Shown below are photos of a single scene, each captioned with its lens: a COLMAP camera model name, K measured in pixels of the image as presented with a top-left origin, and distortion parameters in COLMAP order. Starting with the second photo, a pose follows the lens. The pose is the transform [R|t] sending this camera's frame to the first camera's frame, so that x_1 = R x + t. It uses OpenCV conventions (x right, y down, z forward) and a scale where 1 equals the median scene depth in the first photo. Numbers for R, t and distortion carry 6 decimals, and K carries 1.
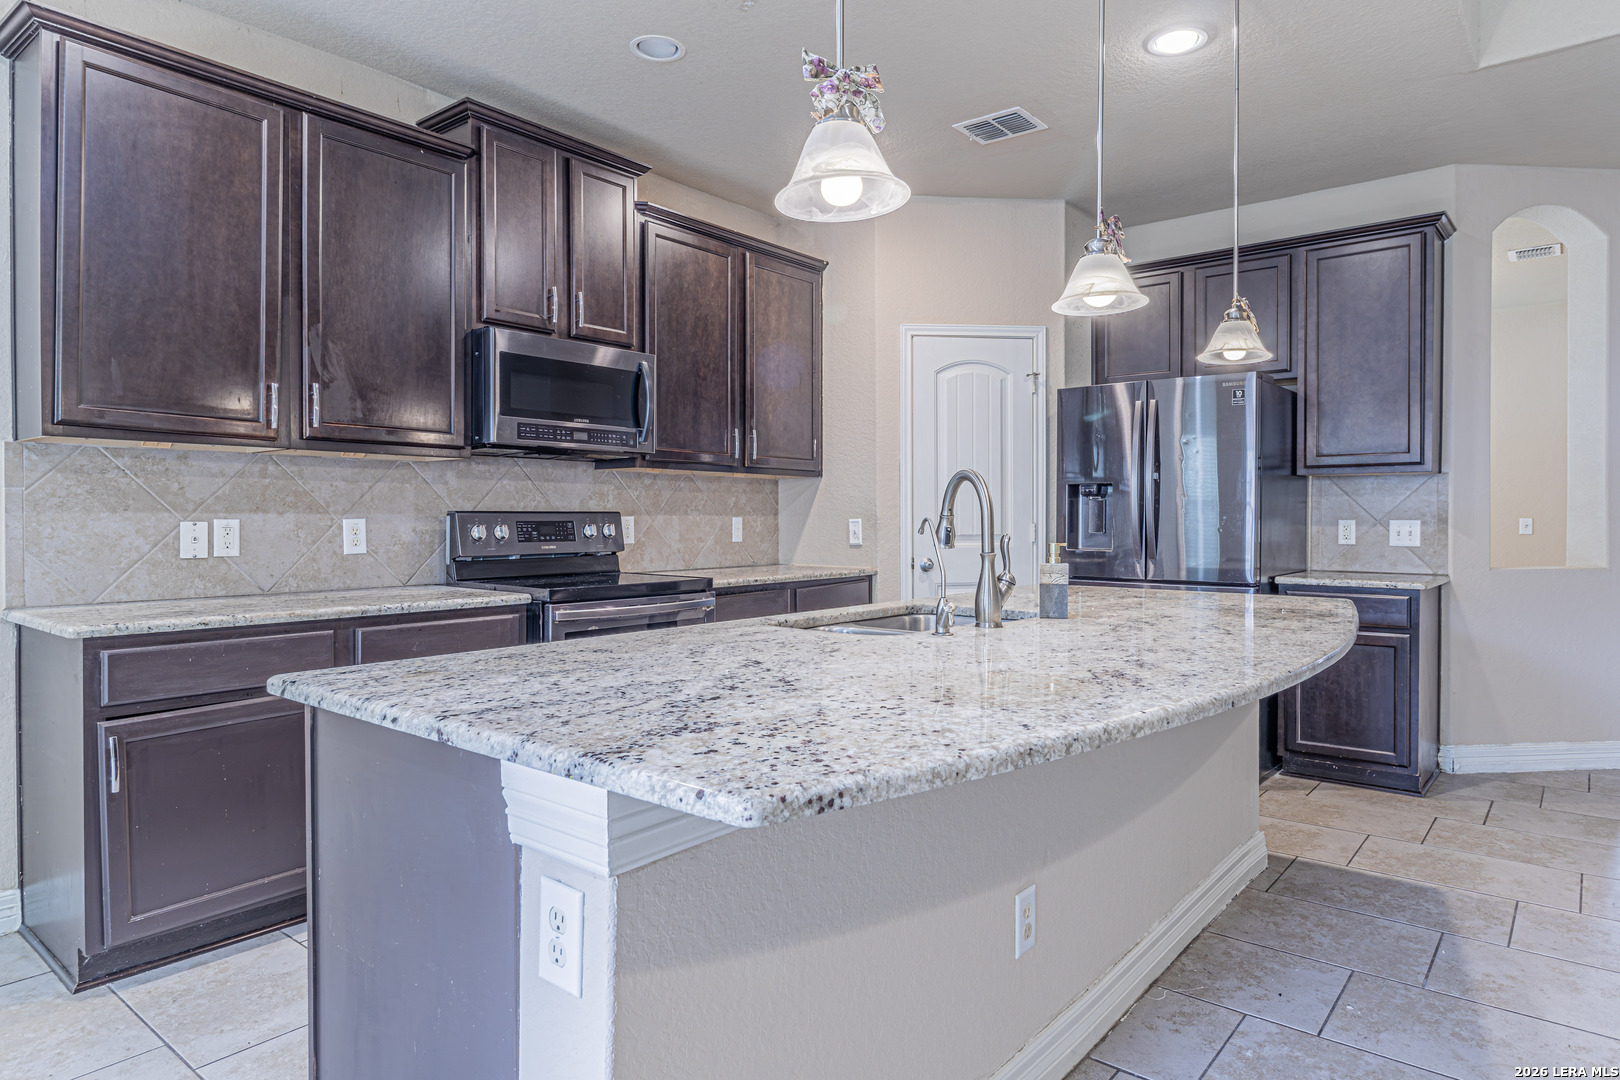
lens RADIAL K [[972.6, 0, 815.8], [0, 972.6, 526.5], [0, 0, 1]] dist [0.005763, -0.001413]
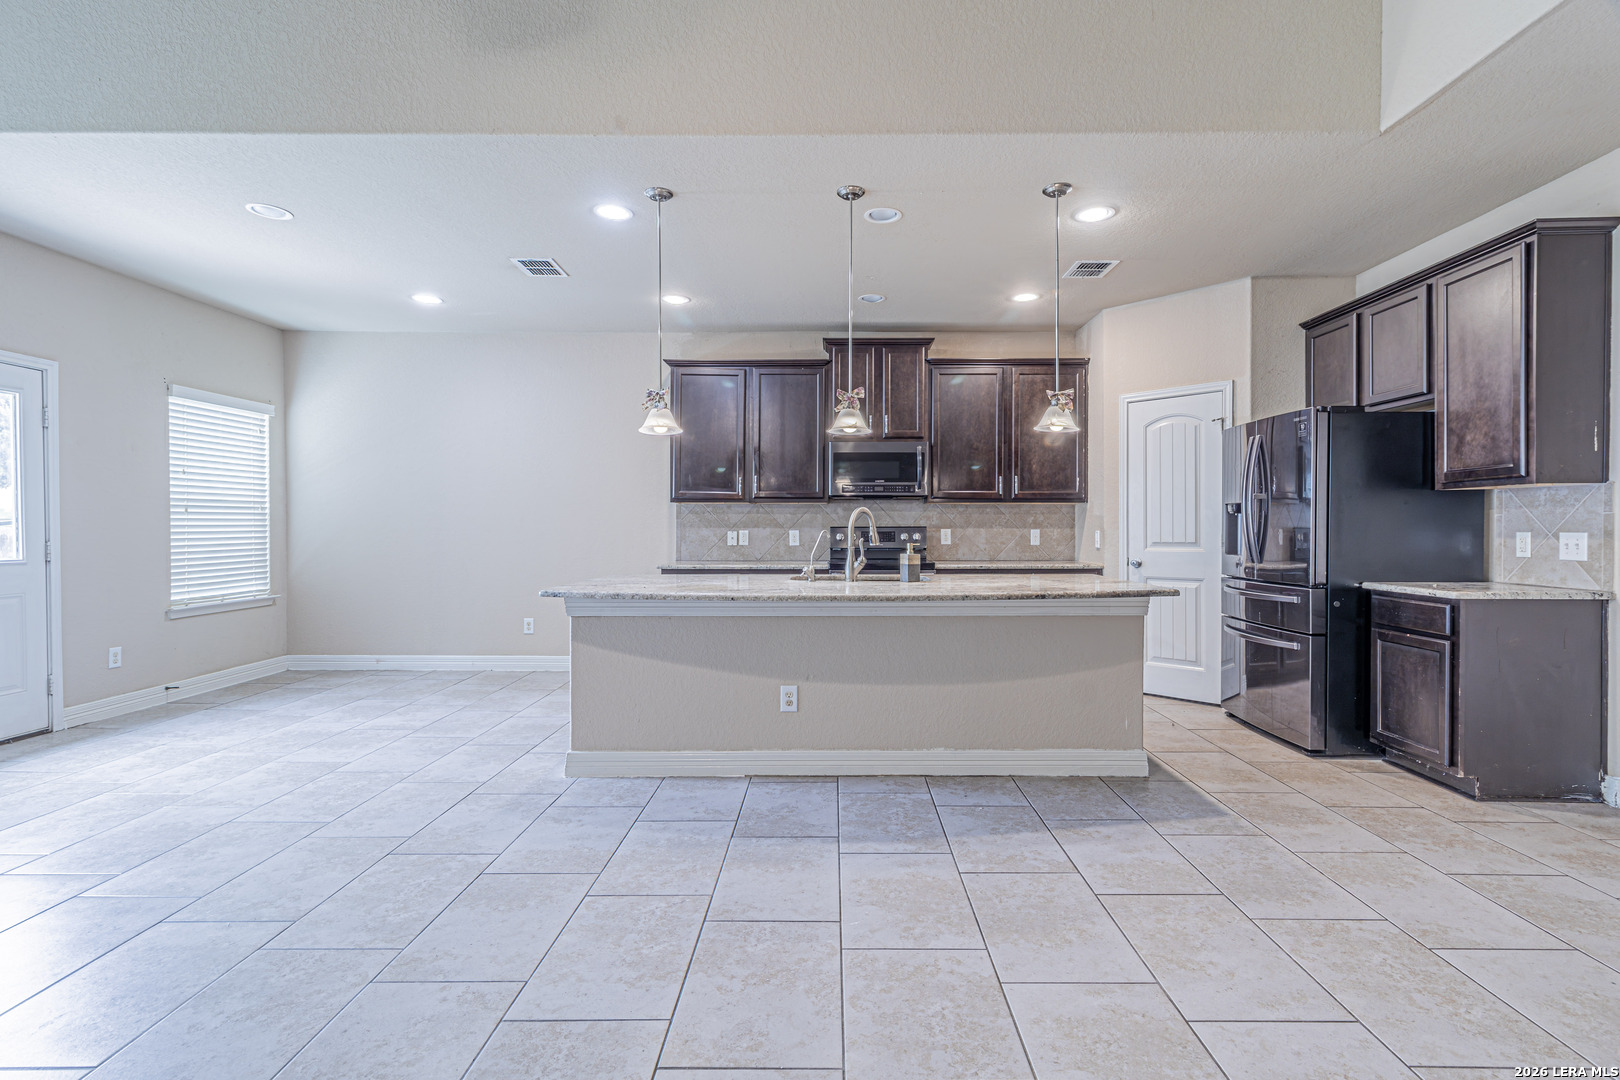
lens RADIAL K [[768.2, 0, 827.8], [0, 768.2, 535.4], [0, 0, 1]] dist [0.013513, -0.000059]
pose [[0.617372, 0.006536, -0.786644, 0.993356], [-0.006869, 0.999972, 0.002918, -0.001758], [0.786641, 0.003602, 0.617400, -0.054265]]
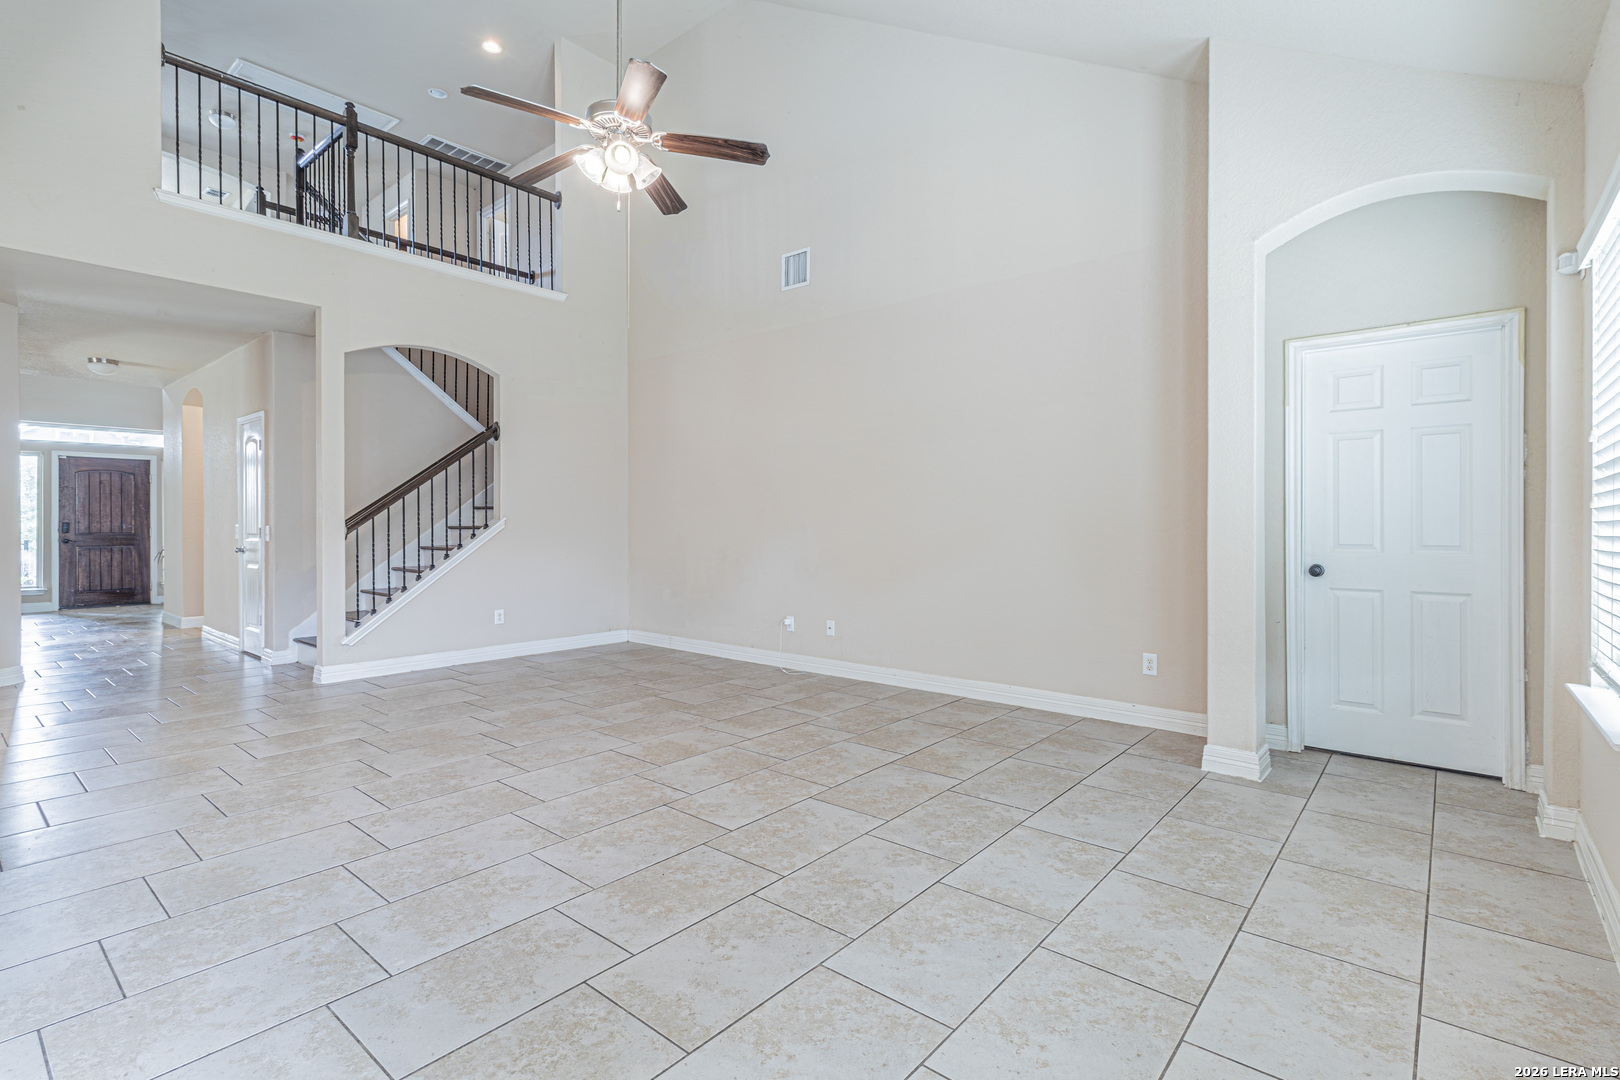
lens RADIAL K [[755.8, 0, 811.8], [0, 755.8, 529.5], [0, 0, 1]] dist [0.009018, -0.000131]
pose [[0.007491, -0.007739, 0.999942, -0.486808], [0.010787, 0.999912, 0.007658, 0.002786], [-0.999914, 0.010729, 0.007574, -0.419450]]
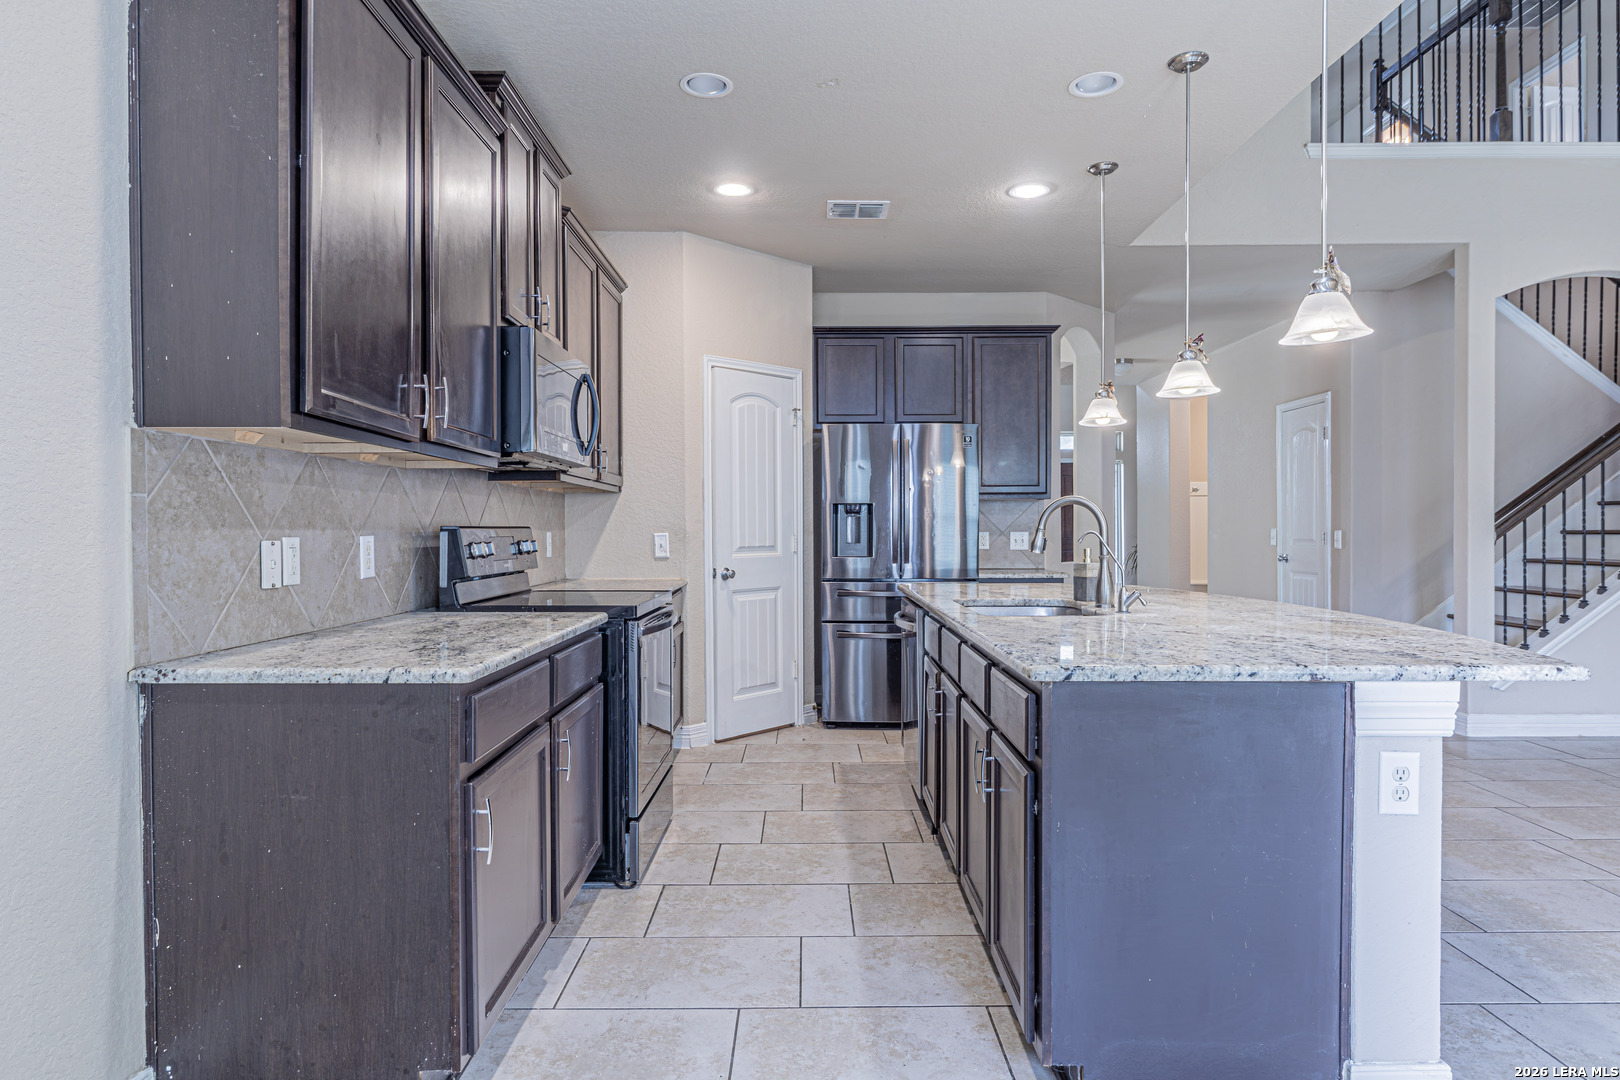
lens RADIAL K [[967.3, 0, 815.1], [0, 967.3, 532.2], [0, 0, 1]] dist [0.002889, -0.001291]
pose [[0.771098, -0.004824, 0.636698, -0.699813], [0.010590, 0.999930, -0.005249, -0.002708], [-0.636628, 0.010790, 0.771095, 0.121592]]
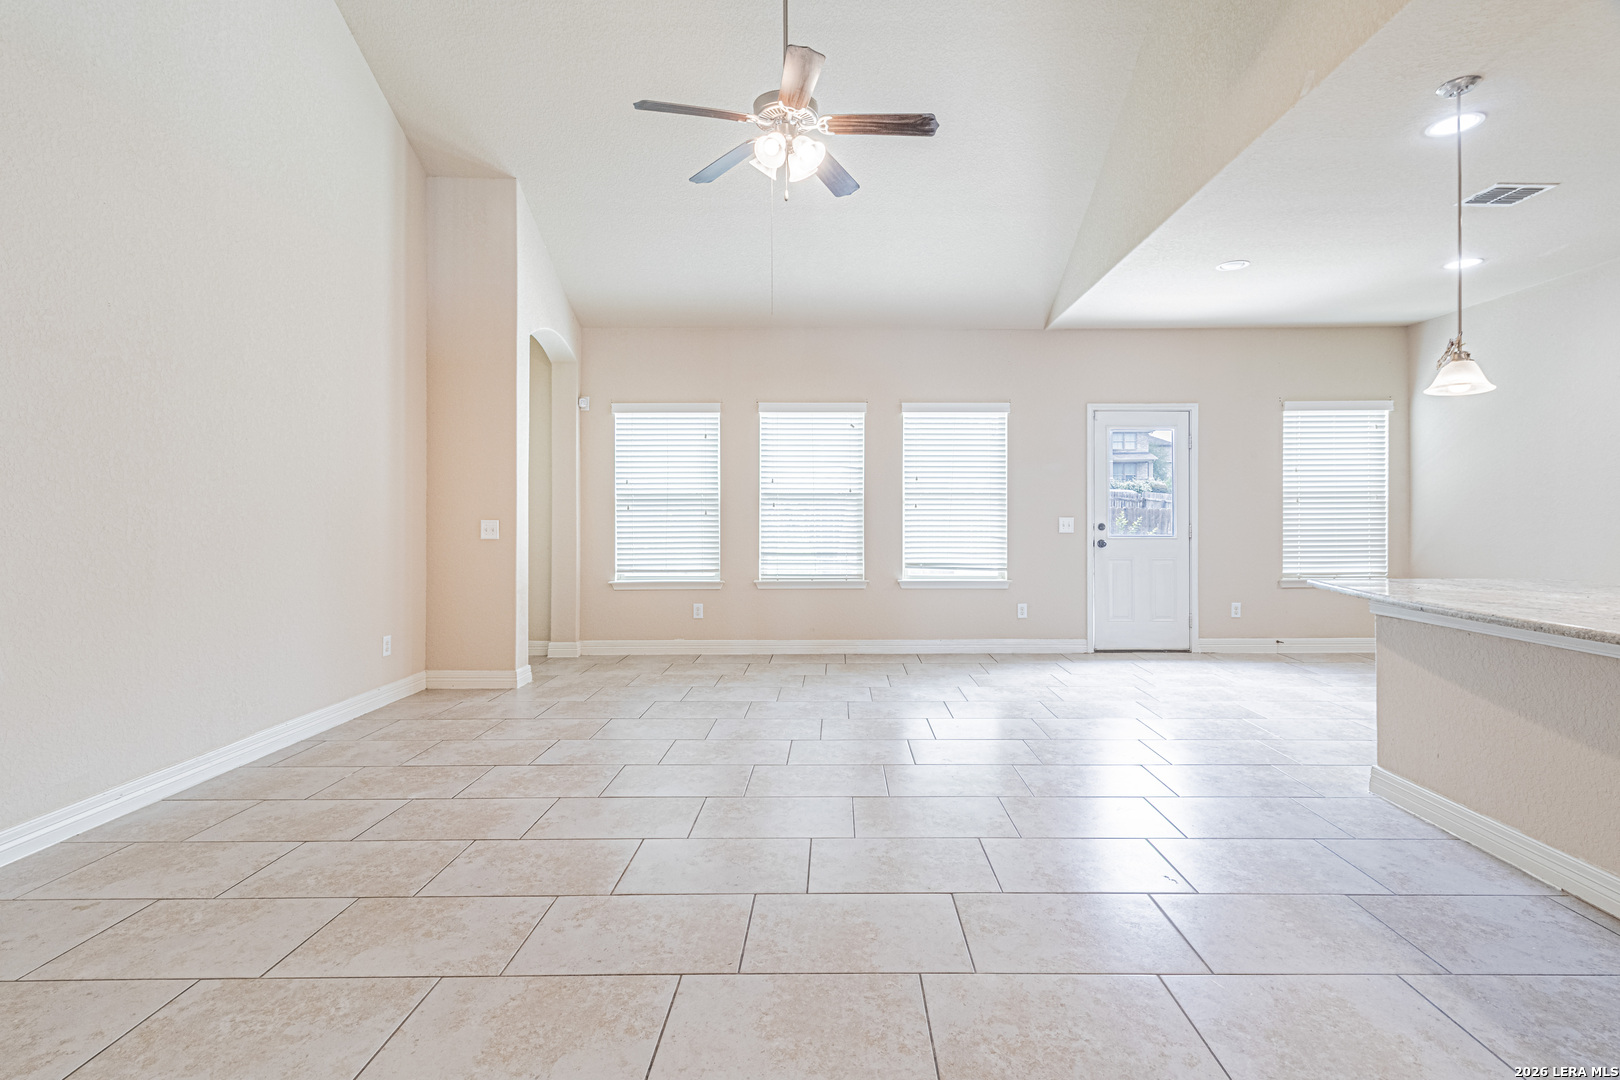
lens RADIAL K [[764.1, 0, 821.7], [0, 764.1, 518.1], [0, 0, 1]] dist [0.007025, 0.000248]
pose [[-0.781915, 0.002441, -0.623380, 1.071052], [-0.006626, 0.999903, 0.012227, -0.012039], [0.623350, 0.013691, -0.781823, 0.636302]]
